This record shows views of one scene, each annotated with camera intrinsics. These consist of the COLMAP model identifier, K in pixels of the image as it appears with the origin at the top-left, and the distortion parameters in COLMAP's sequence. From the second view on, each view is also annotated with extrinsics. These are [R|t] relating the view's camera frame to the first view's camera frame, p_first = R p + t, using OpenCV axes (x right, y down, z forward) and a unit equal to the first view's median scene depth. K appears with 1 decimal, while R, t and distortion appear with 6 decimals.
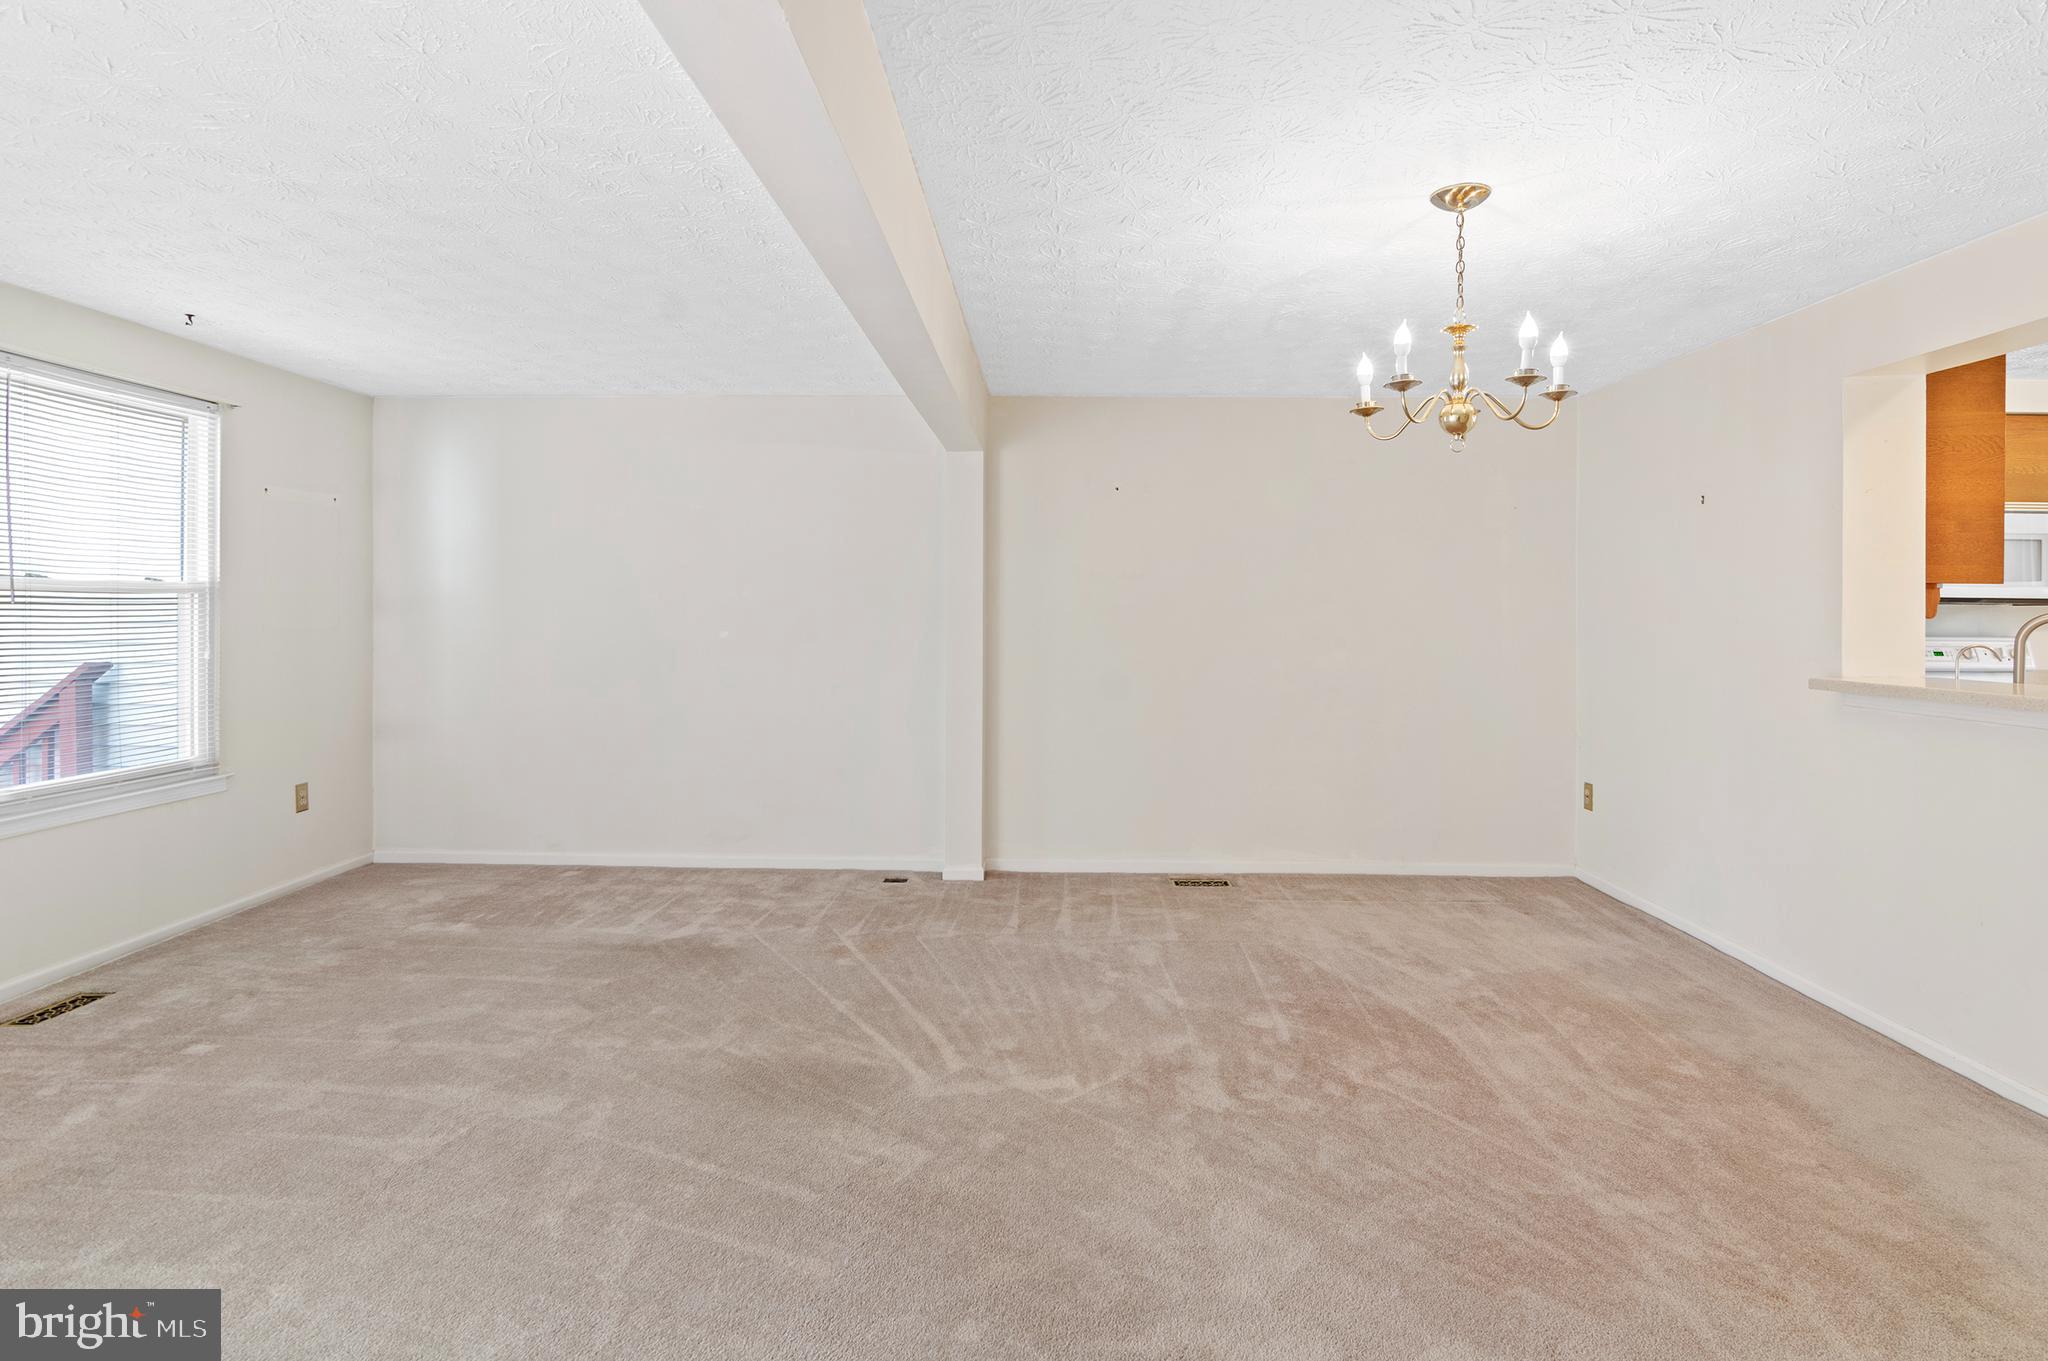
lens RADIAL K [[1030.0, 0, 1026.1], [0, 1030.0, 605.1], [0, 0, 1]] dist [-0.008123, -0.001941]
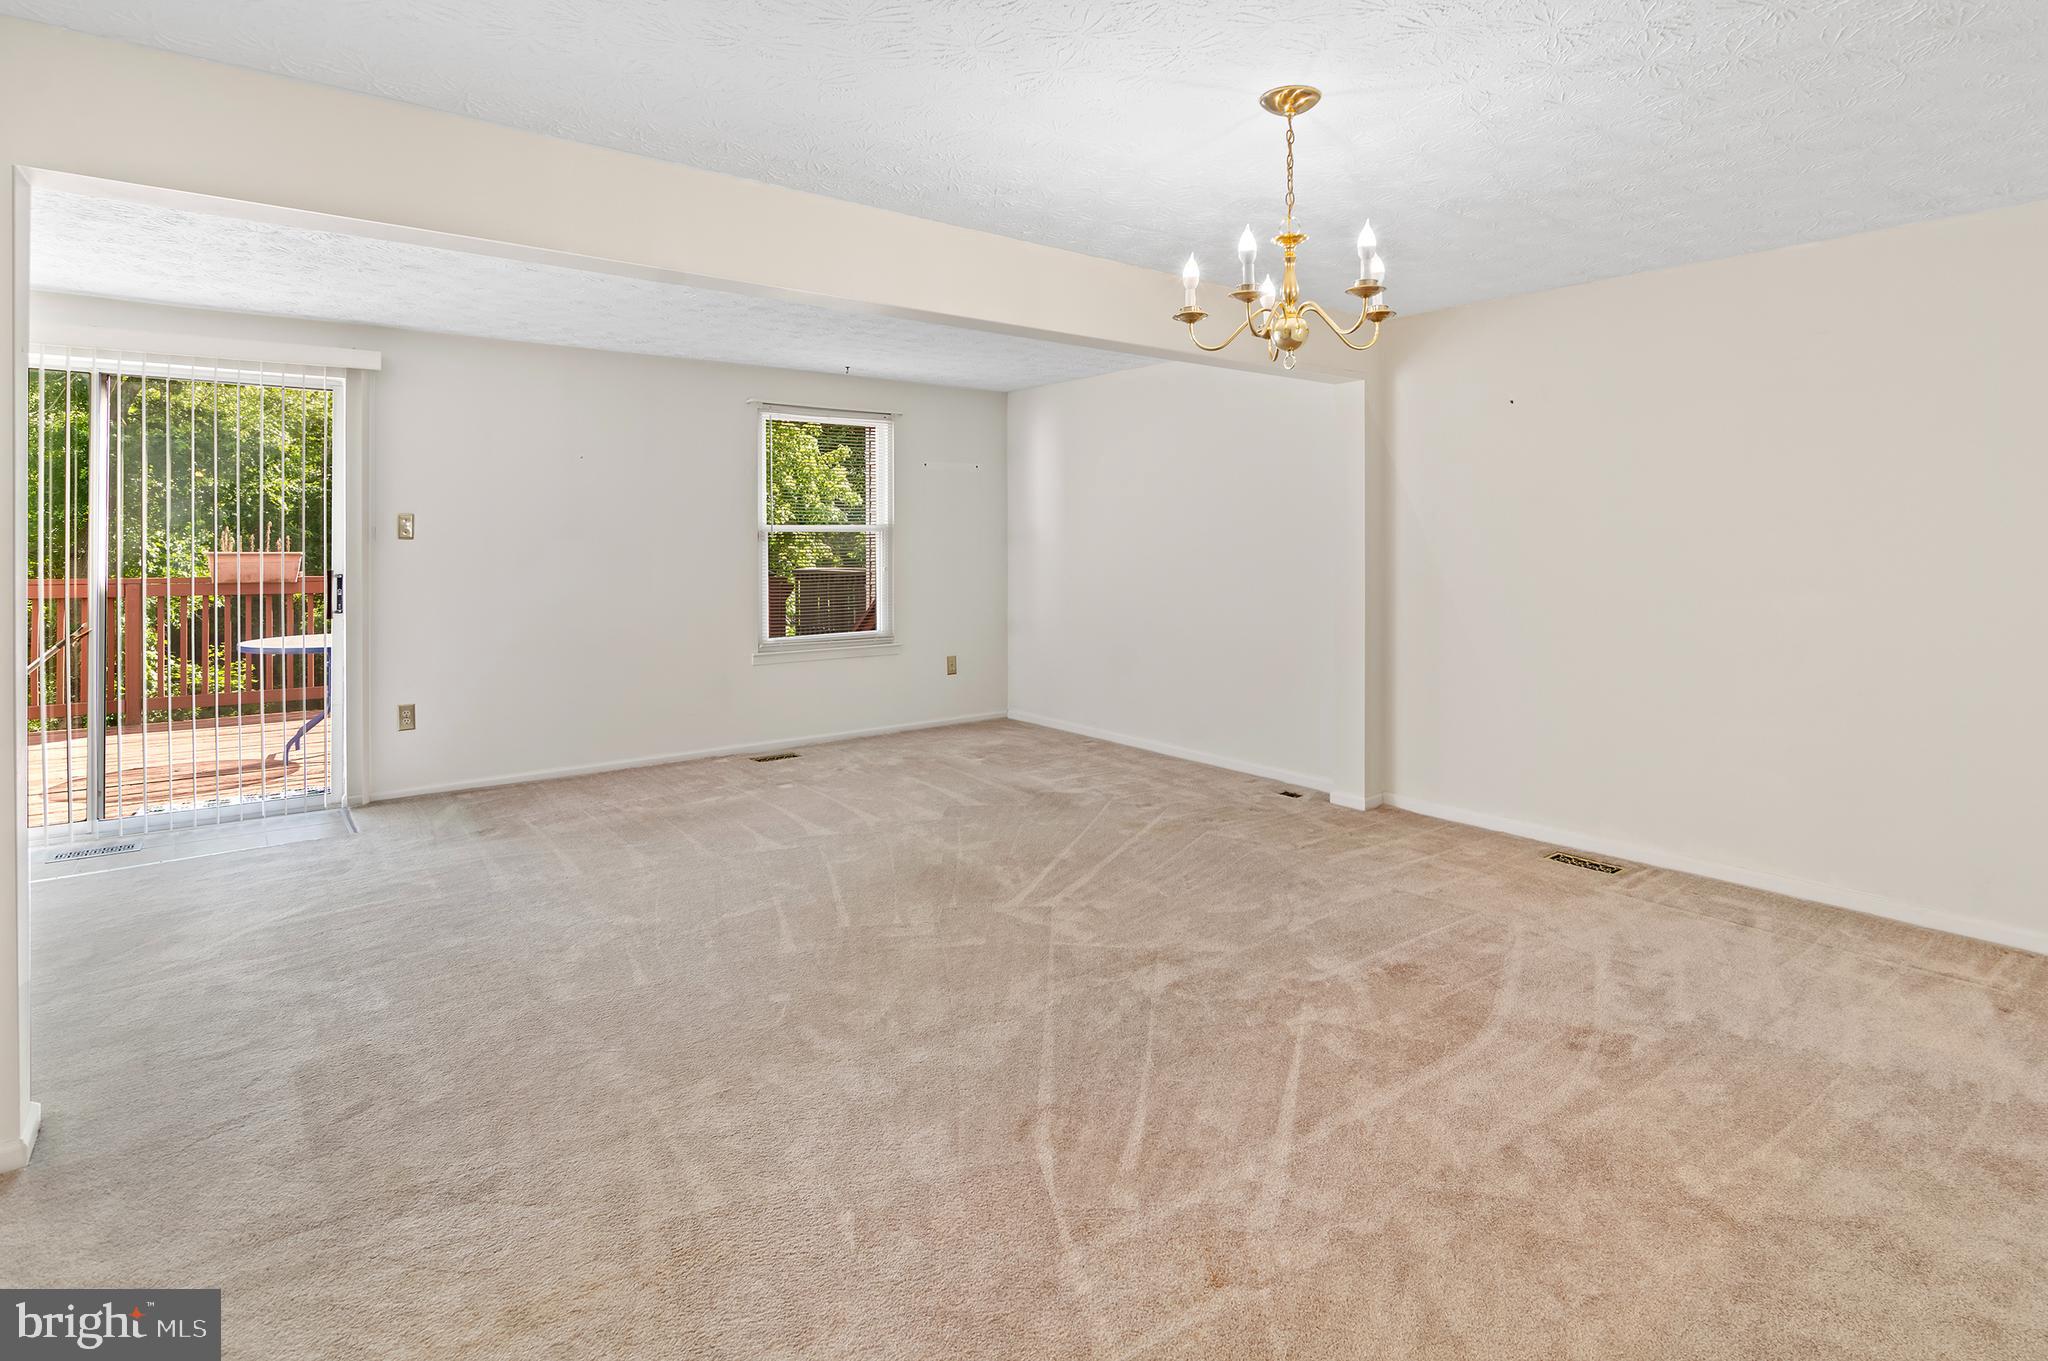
lens RADIAL K [[1050.4, 0, 1035.4], [0, 1050.4, 538.9], [0, 0, 1]] dist [-0.004835, -0.002679]
pose [[0.631908, -0.004340, -0.775031, 0.784411], [0.005106, 0.999986, -0.001437, 0.005762], [0.775027, -0.003049, 0.631921, 0.159238]]
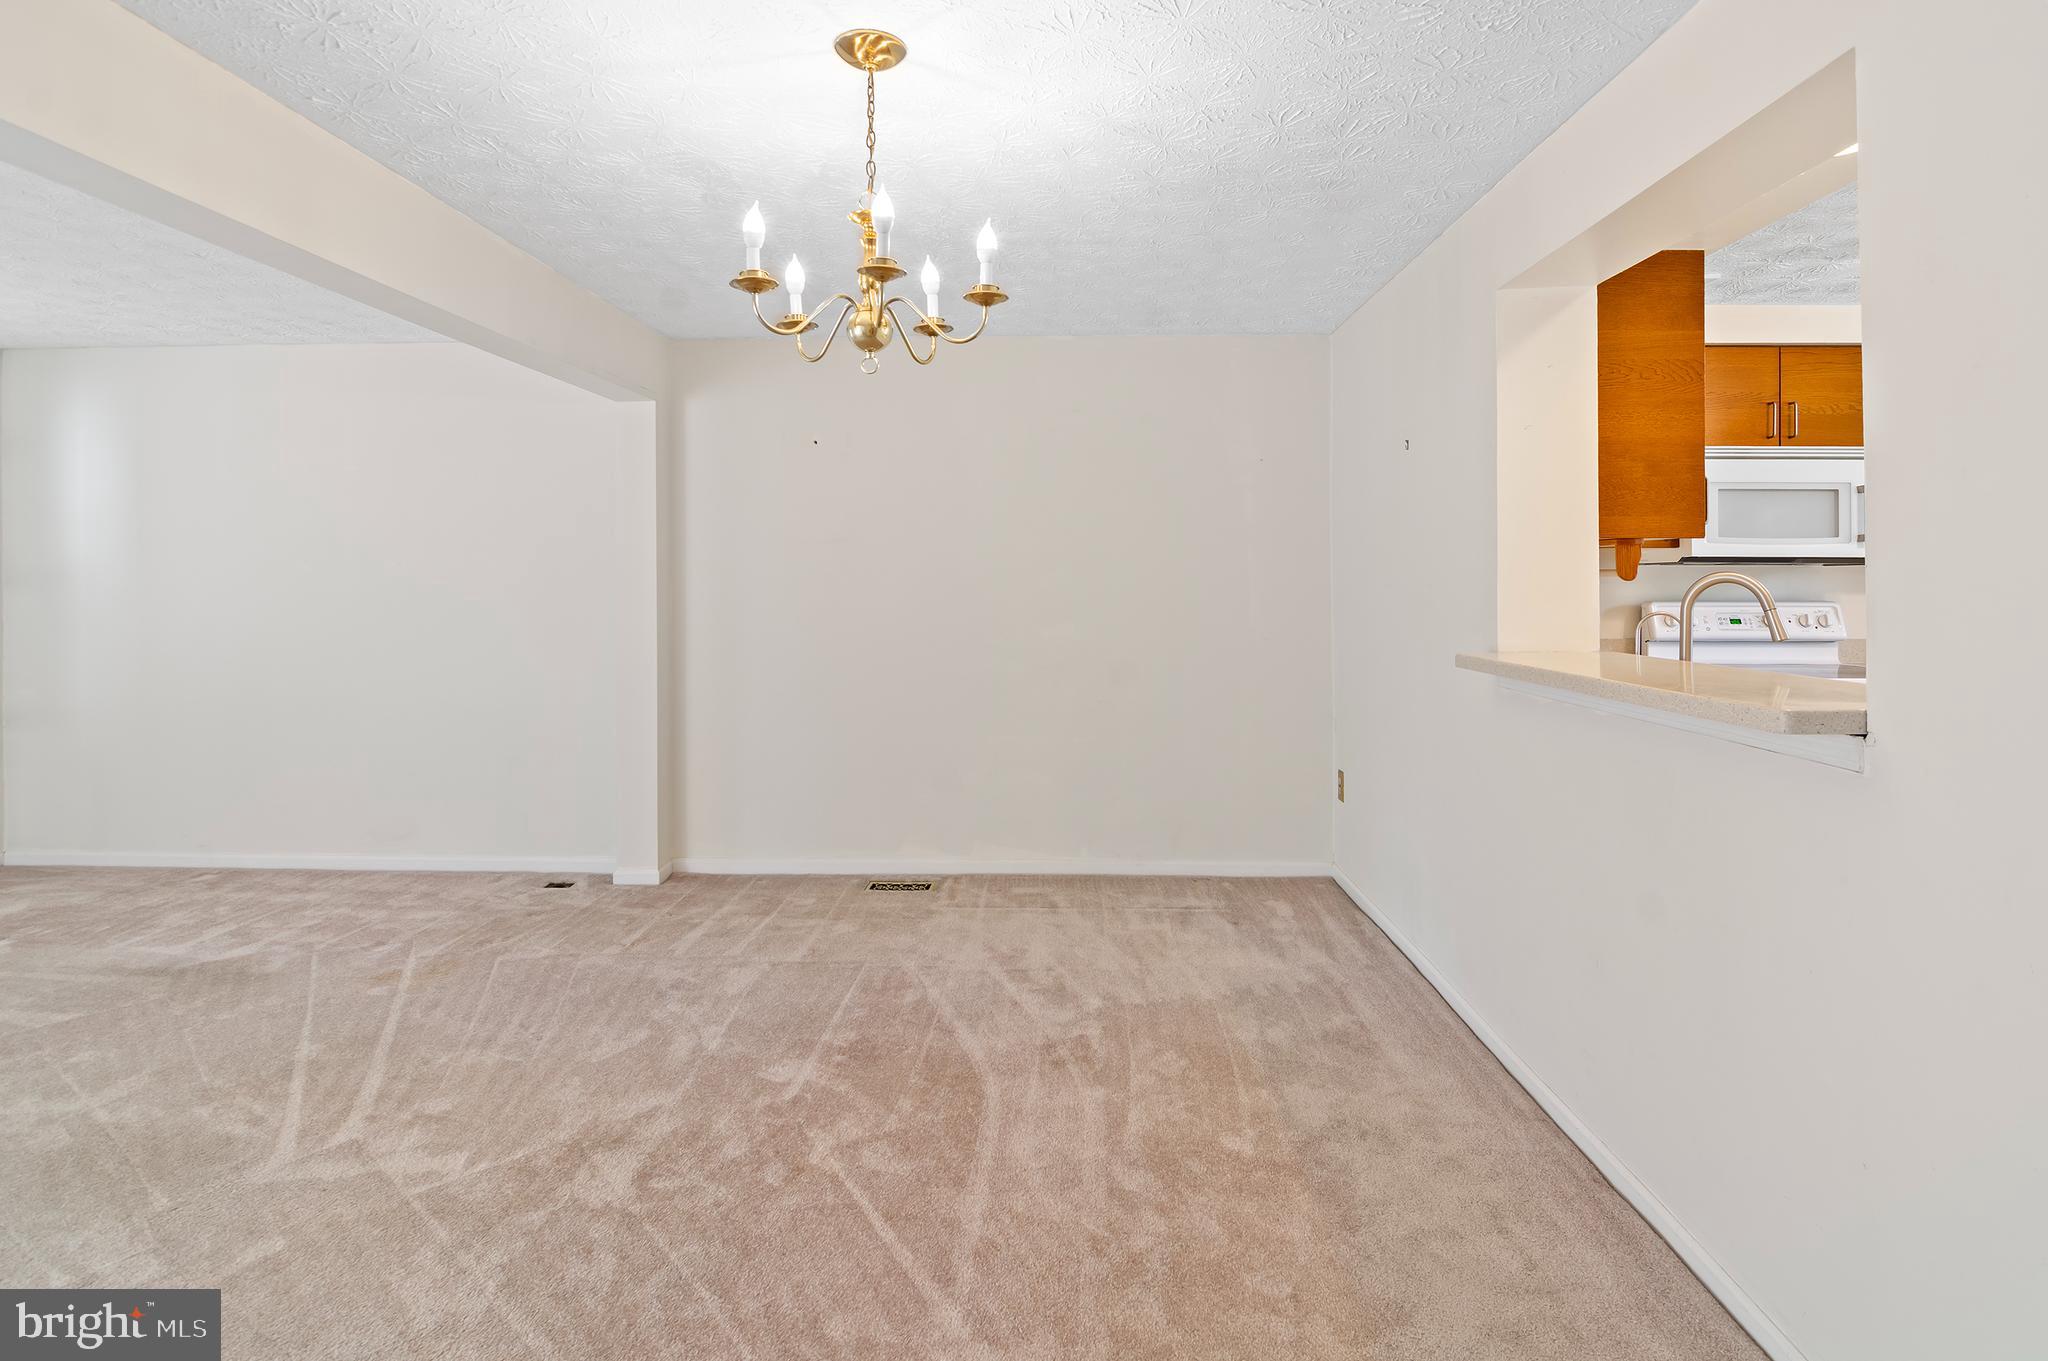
lens RADIAL K [[1031.3, 0, 1041.0], [0, 1031.3, 576.3], [0, 0, 1]] dist [-0.004995, -0.004107]
pose [[0.999955, -0.007813, -0.005473, 0.424481], [0.007818, 0.999969, 0.000929, 0.004972], [0.005465, -0.000972, 0.999985, 0.162385]]
